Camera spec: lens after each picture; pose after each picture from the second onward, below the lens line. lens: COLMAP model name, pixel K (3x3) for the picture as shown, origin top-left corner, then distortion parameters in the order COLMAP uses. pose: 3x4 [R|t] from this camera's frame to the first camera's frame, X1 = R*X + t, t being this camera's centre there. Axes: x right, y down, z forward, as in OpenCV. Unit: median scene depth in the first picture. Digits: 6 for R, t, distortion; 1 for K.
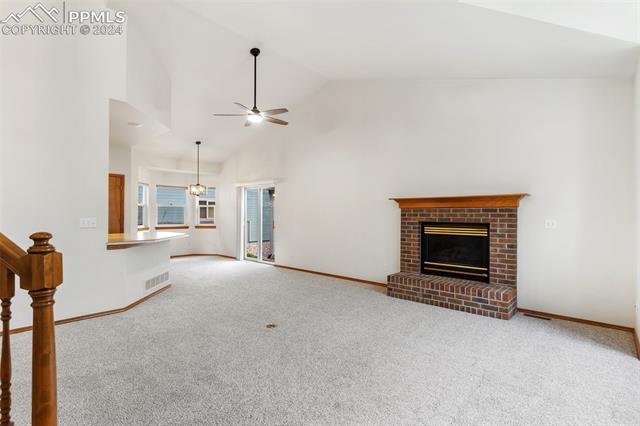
lens RADIAL K [[309.9, 0, 322.0], [0, 309.9, 214.9], [0, 0, 1]] dist [0.002105, 0.000127]
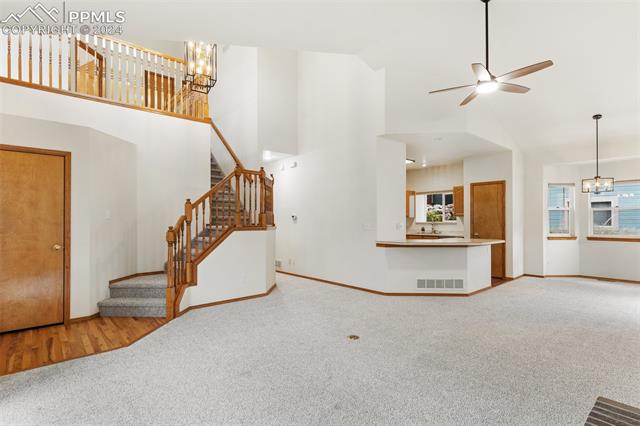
lens RADIAL K [[325.5, 0, 321.8], [0, 325.5, 217.0], [0, 0, 1]] dist [0.002117, 0.000748]
pose [[-0.113174, -0.014215, -0.993474, 0.401025], [0.000052, 0.999898, -0.014313, 0.000719], [0.993575, -0.001672, -0.113161, 0.484887]]
